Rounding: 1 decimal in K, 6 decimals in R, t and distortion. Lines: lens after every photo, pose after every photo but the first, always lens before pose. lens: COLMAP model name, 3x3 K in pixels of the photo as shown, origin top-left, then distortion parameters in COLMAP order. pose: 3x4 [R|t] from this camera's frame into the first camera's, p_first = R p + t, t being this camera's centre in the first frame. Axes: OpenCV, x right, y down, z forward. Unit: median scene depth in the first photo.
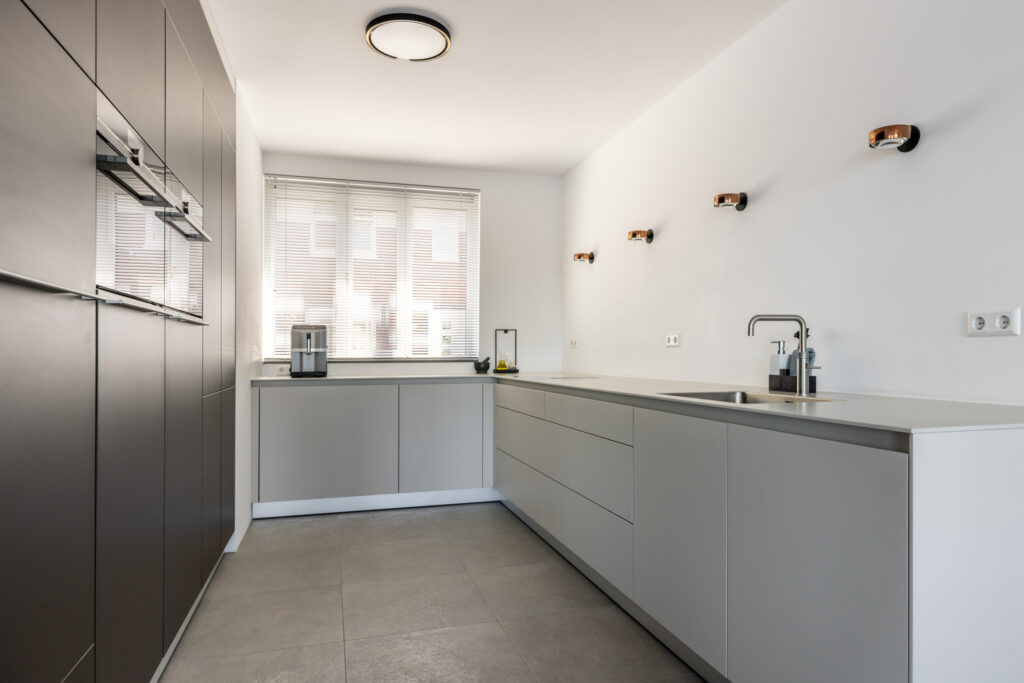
lens RADIAL K [[615.9, 0, 512.0], [0, 615.9, 341.5], [0, 0, 1]] dist [0.001628, 0.000479]
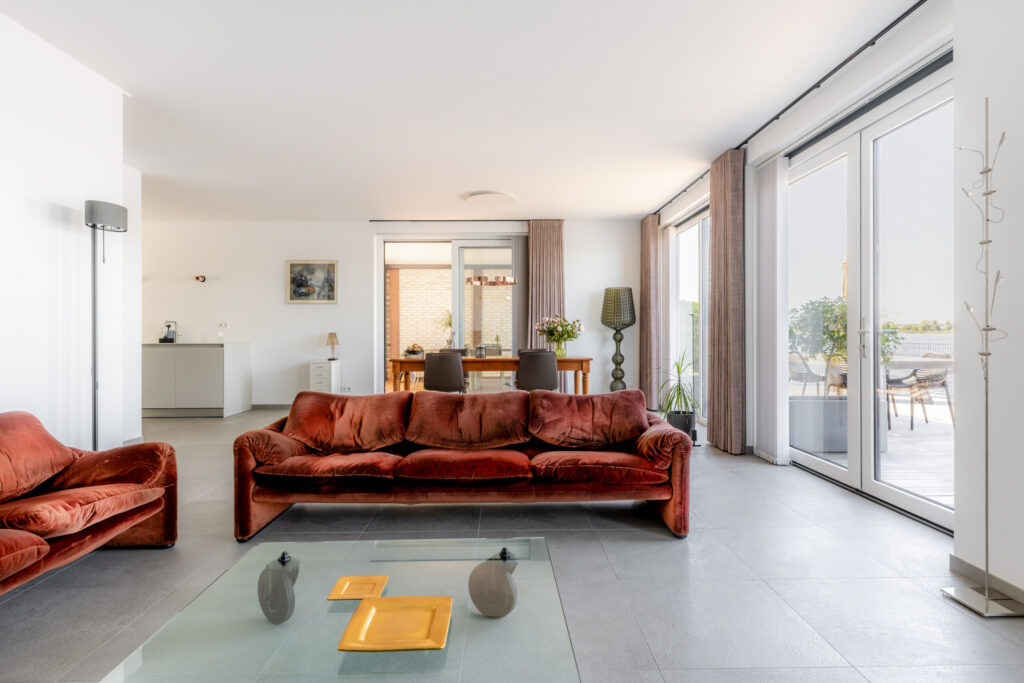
lens RADIAL K [[557.4, 0, 513.6], [0, 557.4, 335.0], [0, 0, 1]] dist [0.000672, 0.000134]
pose [[0.257764, -0.002158, 0.966205, -2.041024], [-0.011467, 0.999920, 0.005292, -0.002383], [-0.966140, -0.012443, 0.257719, -1.653221]]
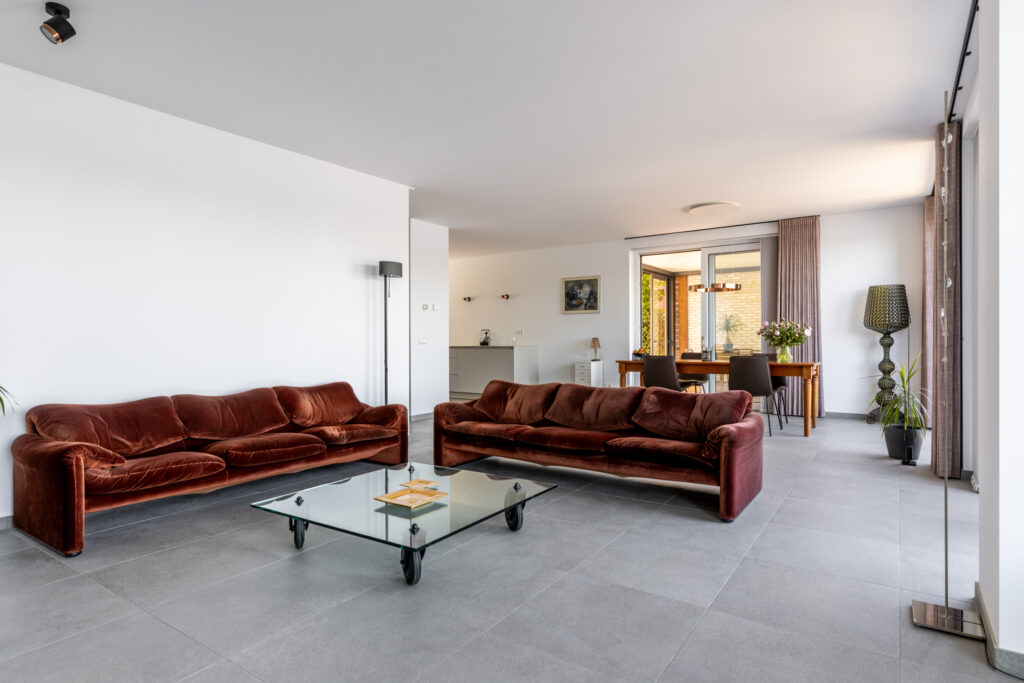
lens RADIAL K [[564.6, 0, 512.0], [0, 564.6, 341.5], [0, 0, 1]] dist [0.001446, 0.000298]
pose [[0.778059, -0.006350, 0.628159, -2.042319], [-0.004046, 0.999878, 0.015118, -0.015578], [-0.628178, -0.014304, 0.777938, -2.411149]]
